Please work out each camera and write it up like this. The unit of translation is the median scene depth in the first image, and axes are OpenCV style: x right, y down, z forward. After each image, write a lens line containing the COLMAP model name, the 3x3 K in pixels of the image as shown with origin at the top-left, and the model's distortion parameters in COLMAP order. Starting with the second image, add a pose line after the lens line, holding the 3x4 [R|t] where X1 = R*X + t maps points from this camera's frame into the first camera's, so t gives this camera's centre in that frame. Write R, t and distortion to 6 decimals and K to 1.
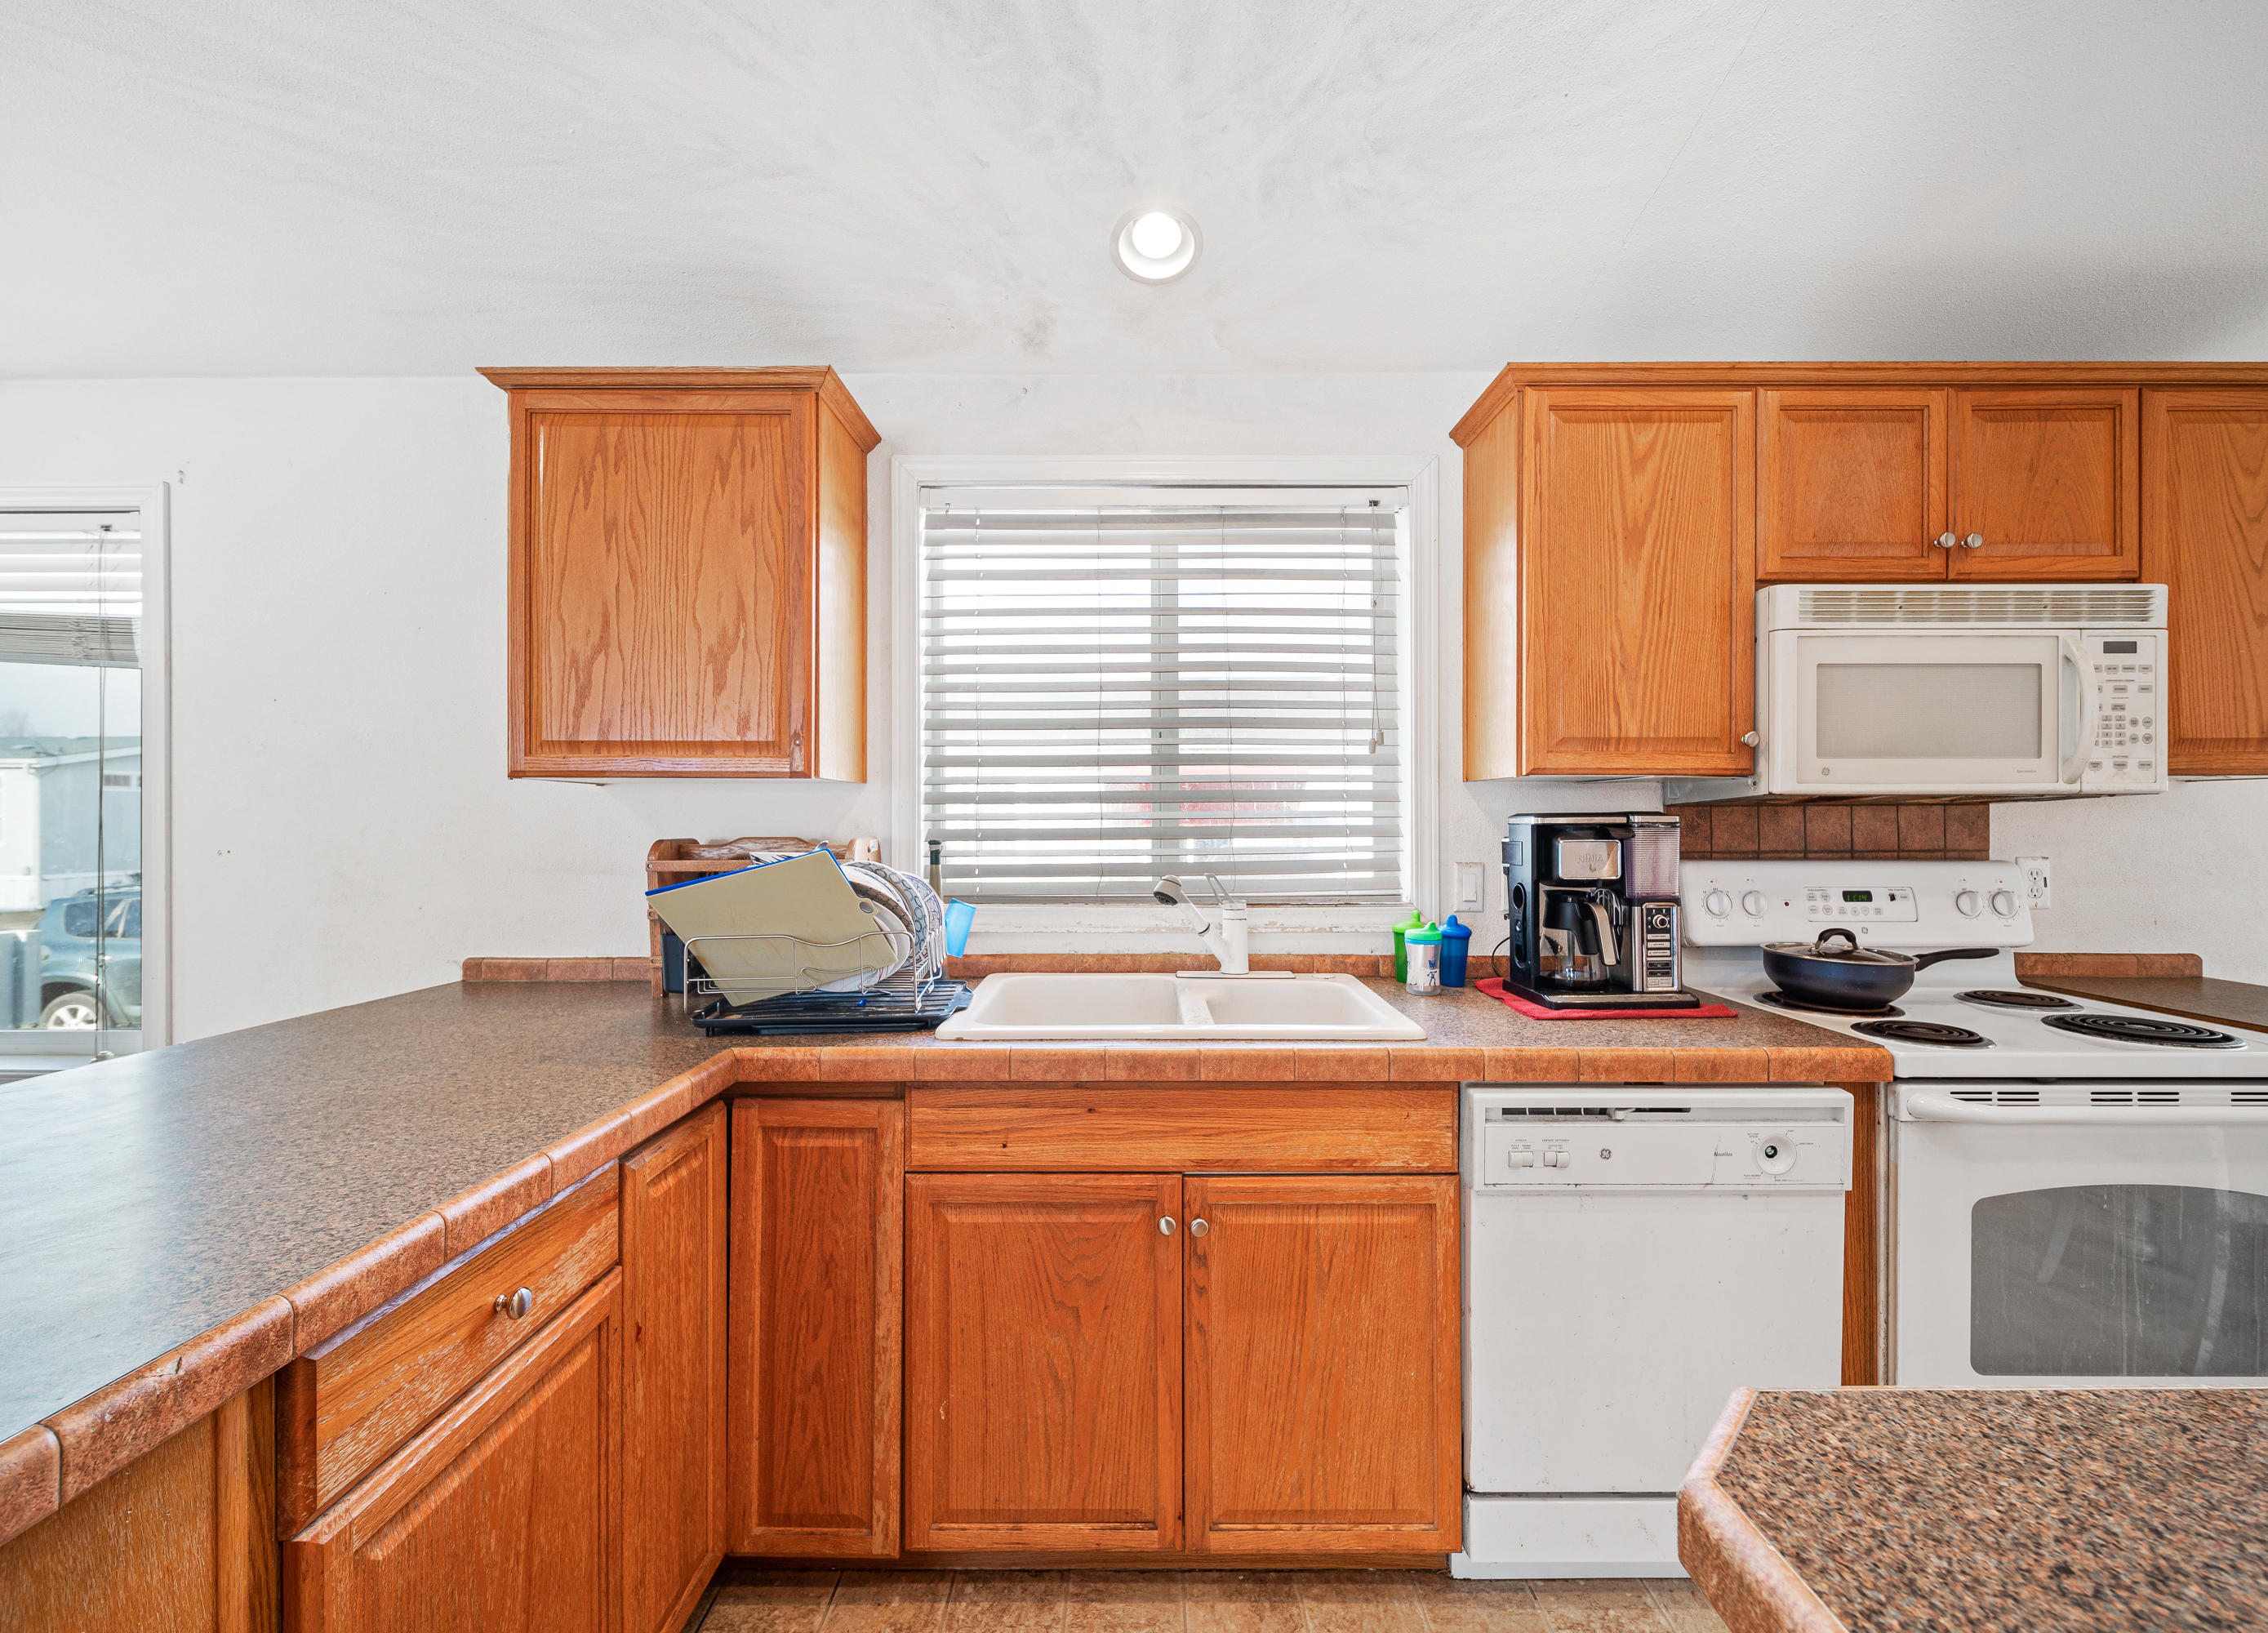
lens RADIAL K [[886.7, 0, 1134.0], [0, 886.7, 816.5], [0, 0, 1]] dist [0.002958, -0.002359]
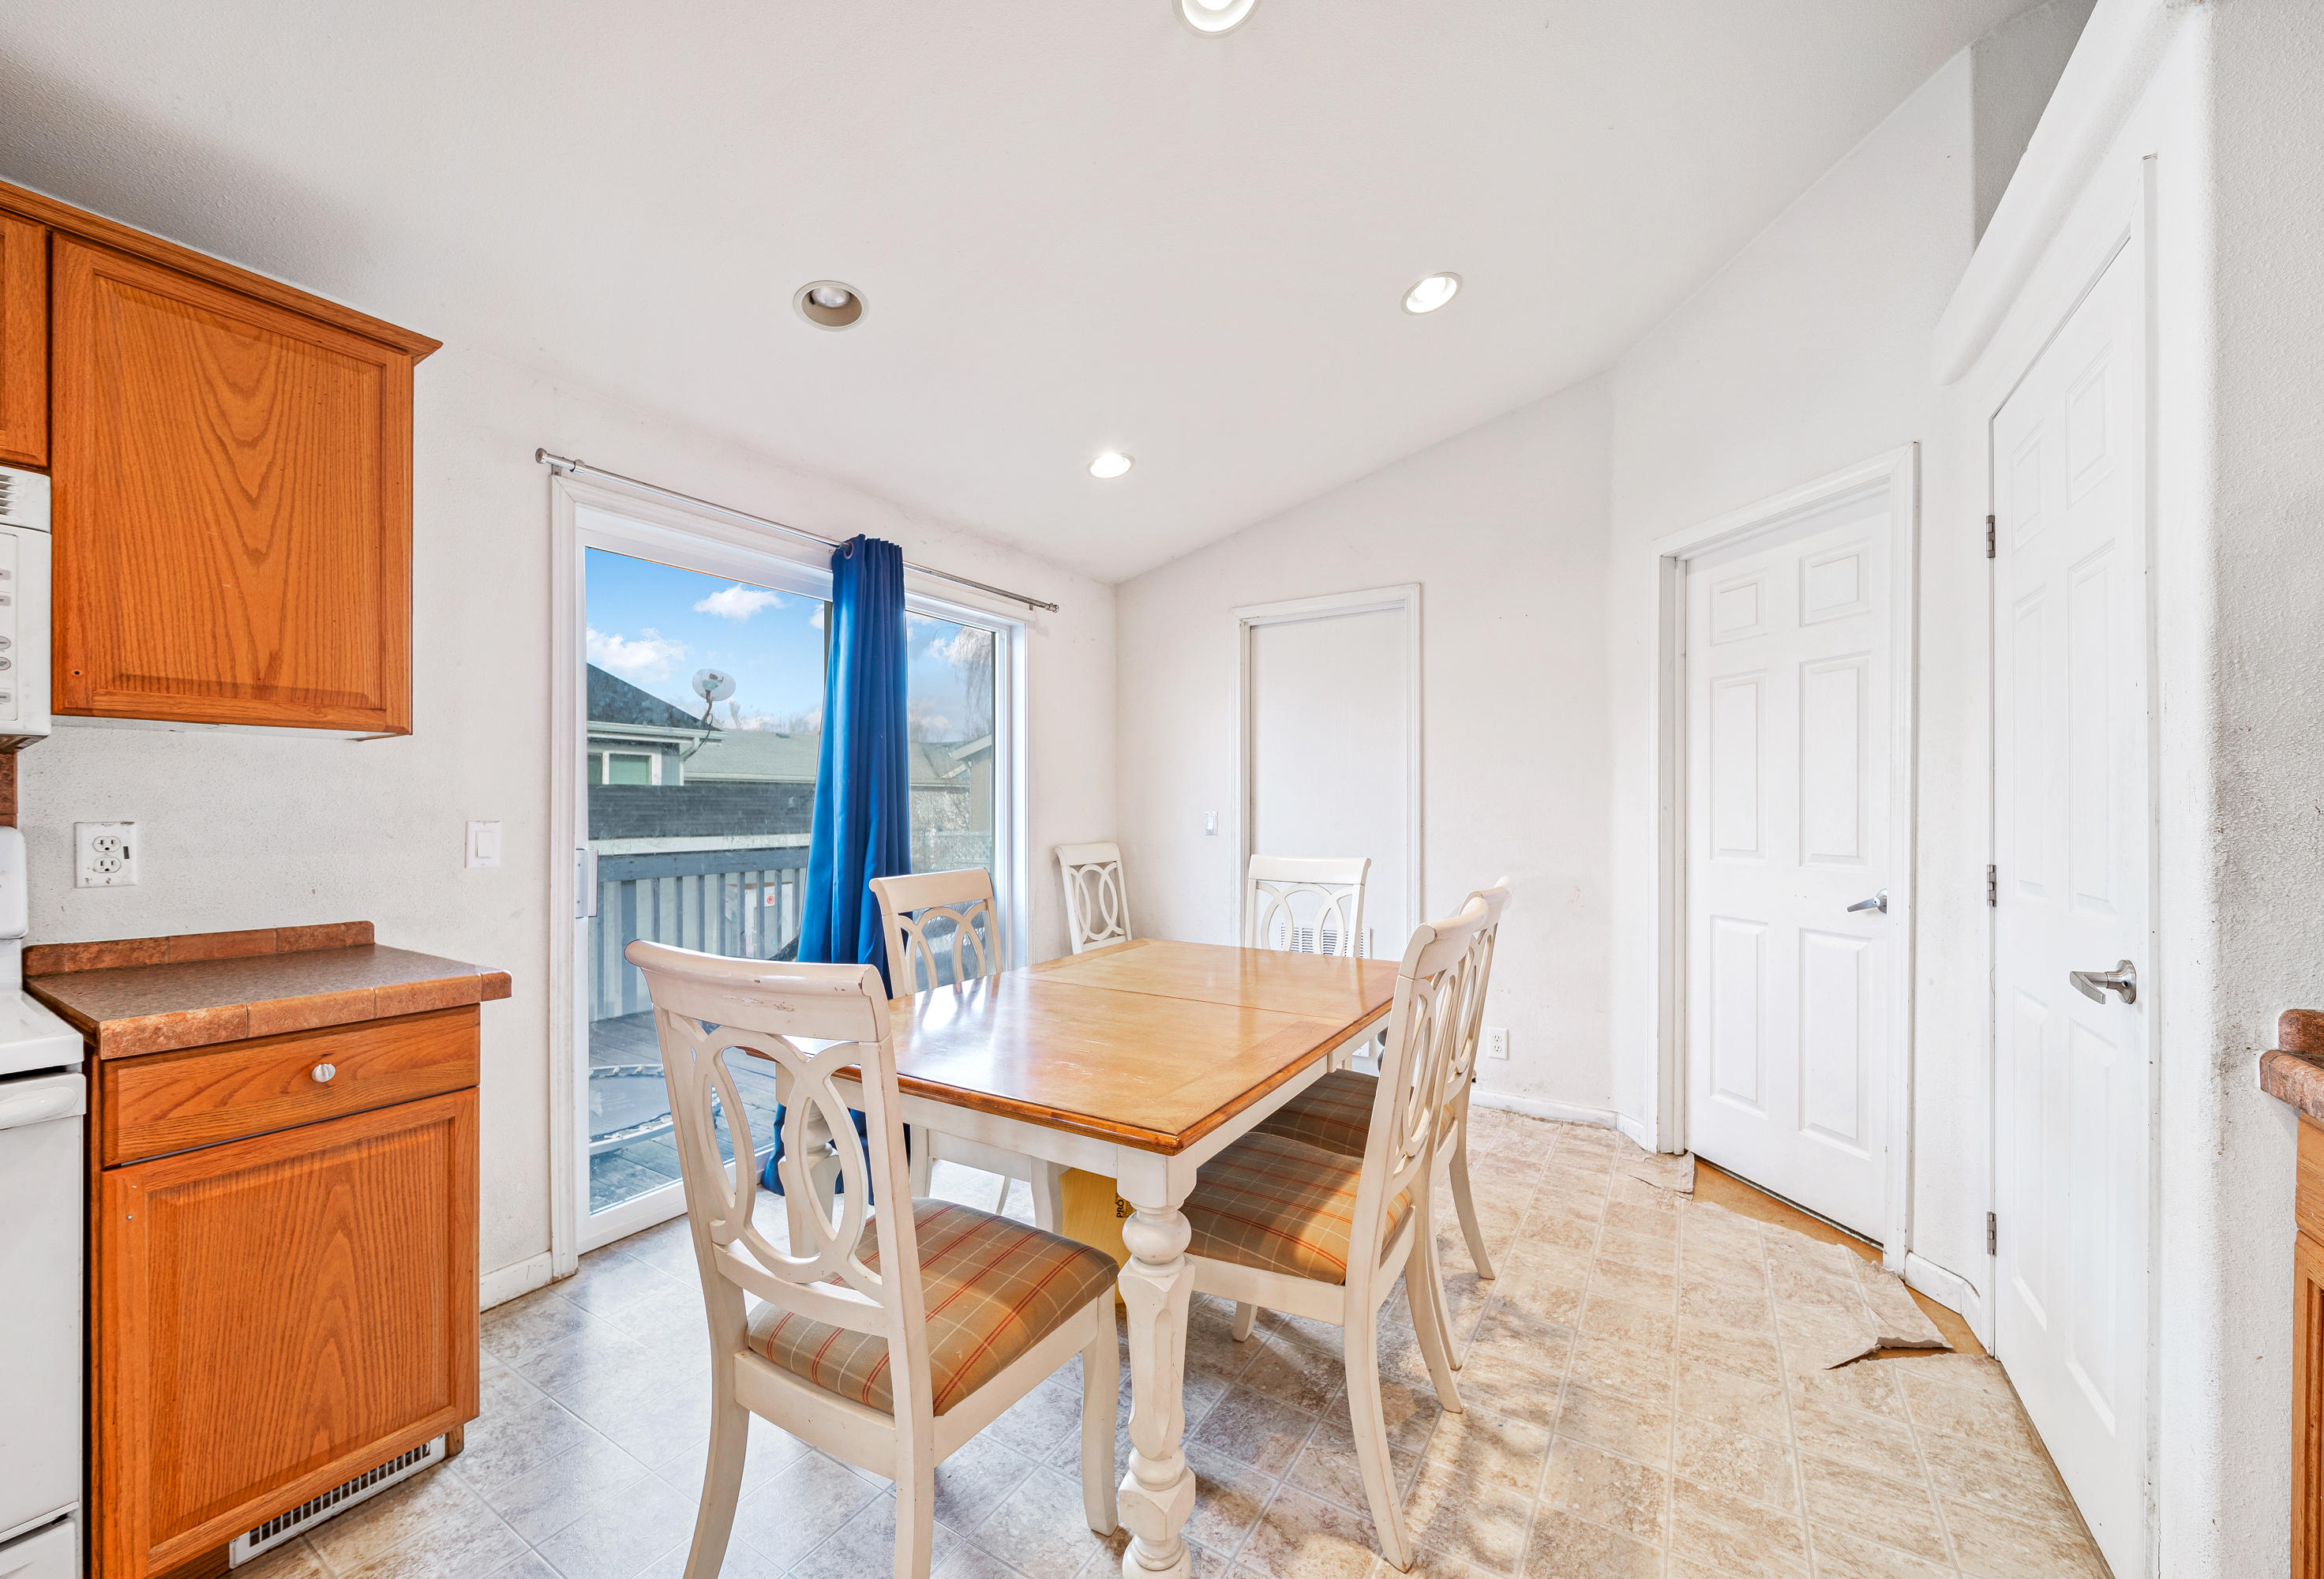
lens RADIAL K [[856.9, 0, 1162.4], [0, 856.9, 805.2], [0, 0, 1]] dist [0.000048, 0.000059]
pose [[0.531169, 0.003665, 0.847258, 1.040698], [-0.002517, 0.999993, -0.002748, 0.036451], [-0.847262, -0.000673, 0.531175, -0.269721]]
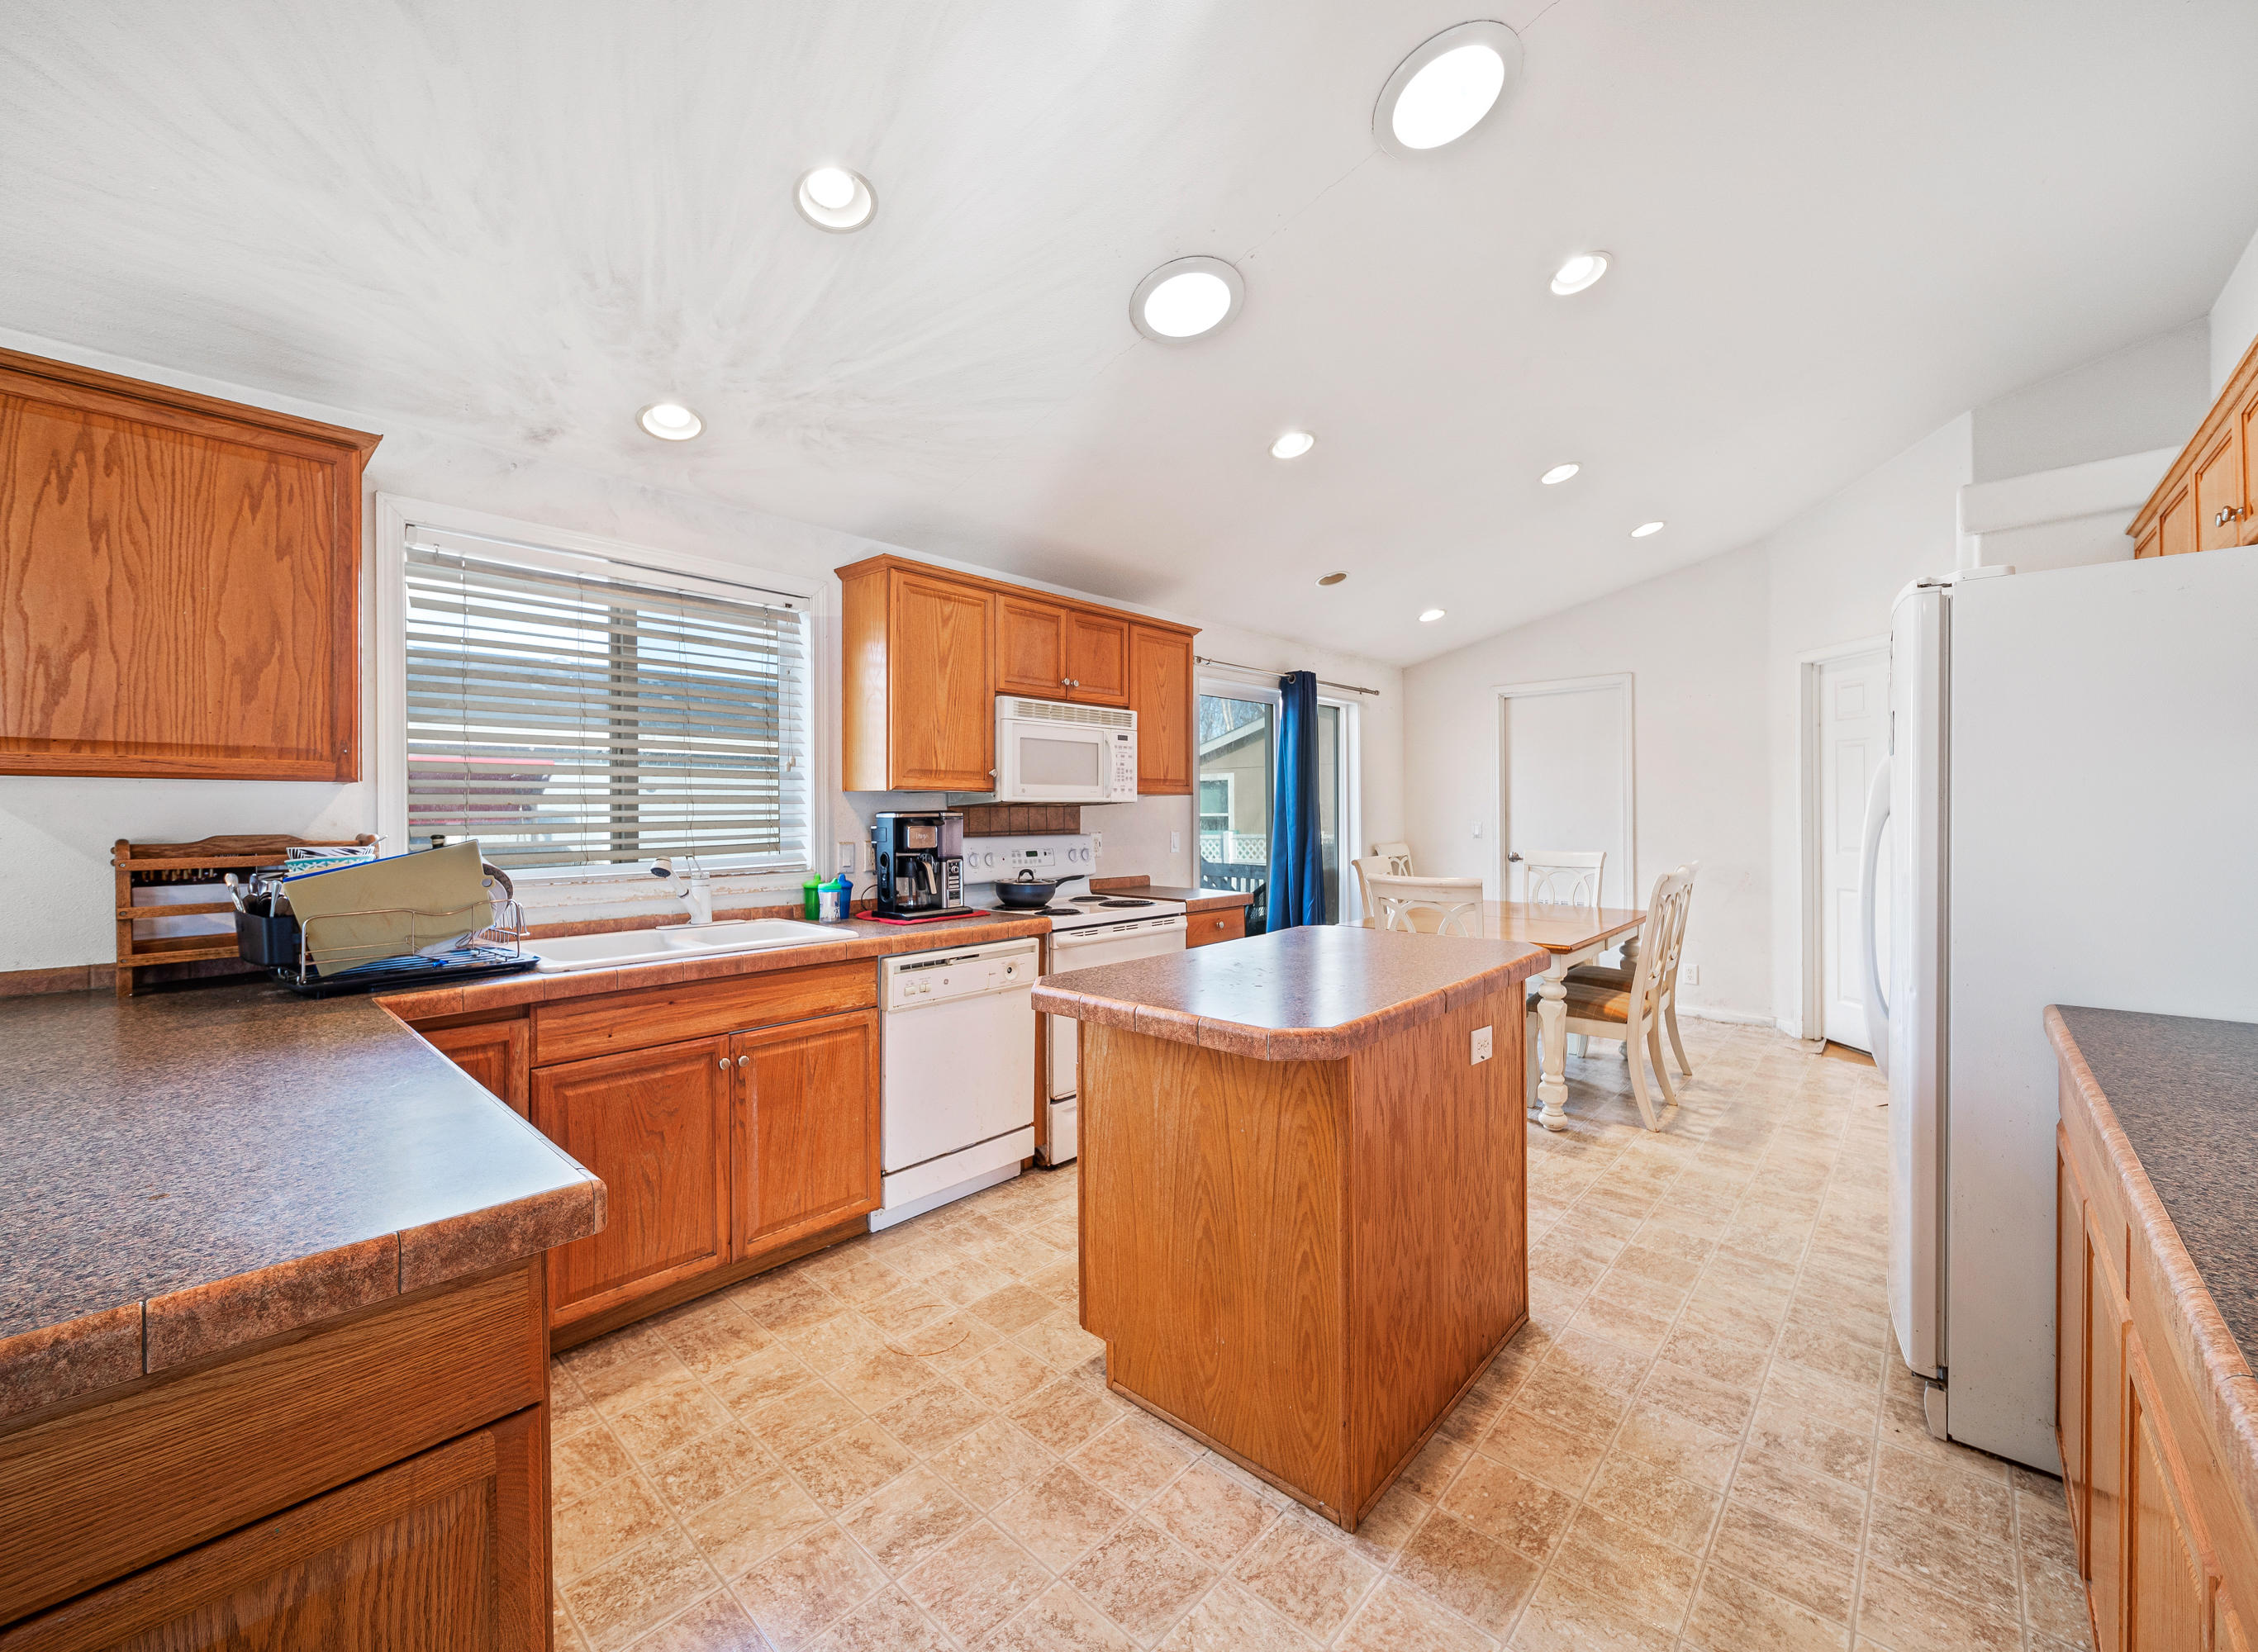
lens RADIAL K [[886.2, 0, 1127.6], [0, 886.2, 808.0], [0, 0, 1]] dist [0.000509, -0.000071]
pose [[0.676045, 0.001301, 0.736860, -0.540923], [0.001701, 0.999993, -0.003326, -0.003624], [-0.736859, 0.003502, 0.676038, -0.532795]]
